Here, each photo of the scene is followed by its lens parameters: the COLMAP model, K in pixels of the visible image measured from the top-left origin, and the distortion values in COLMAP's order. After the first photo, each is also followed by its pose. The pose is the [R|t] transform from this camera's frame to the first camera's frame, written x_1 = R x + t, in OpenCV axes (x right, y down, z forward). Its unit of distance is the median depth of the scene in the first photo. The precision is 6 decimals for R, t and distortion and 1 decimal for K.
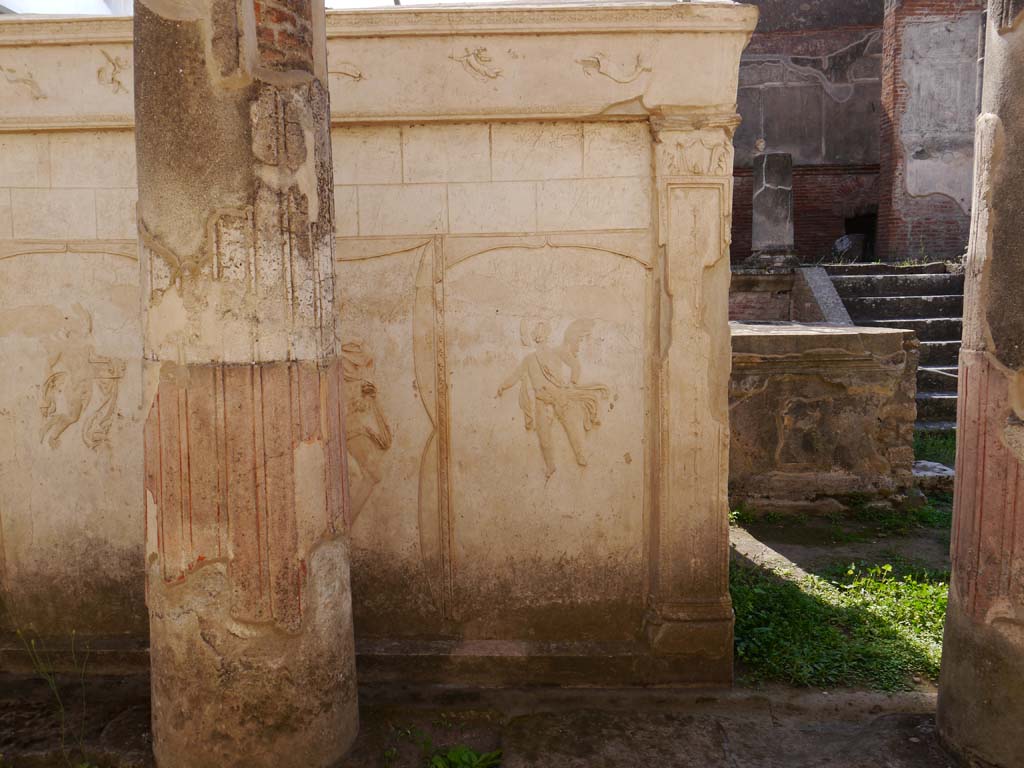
lens RADIAL K [[843.8, 0, 512.4], [0, 843.8, 382.4], [0, 0, 1]] dist [-0.032316, -0.000433]
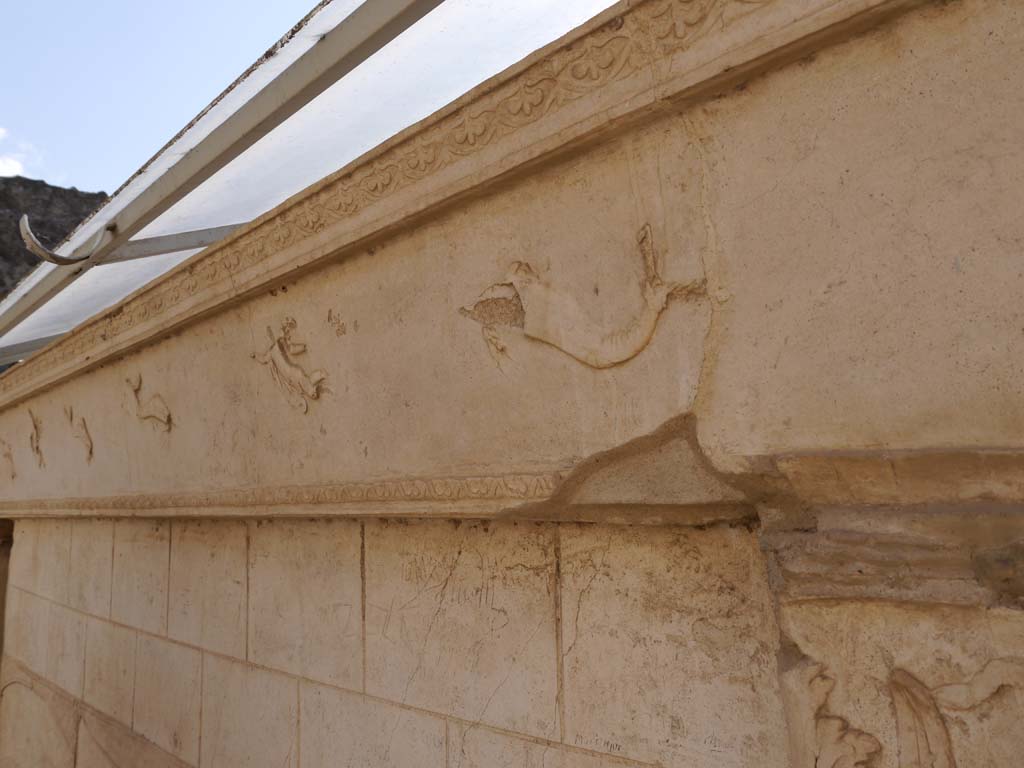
lens RADIAL K [[843.8, 0, 510.7], [0, 843.8, 385.9], [0, 0, 1]] dist [-0.032316, -0.000433]
pose [[0.668479, -0.101283, -0.736803, 0.274035], [-0.087278, 0.973156, -0.212957, -0.300012], [0.738593, 0.206664, 0.641694, 0.833446]]
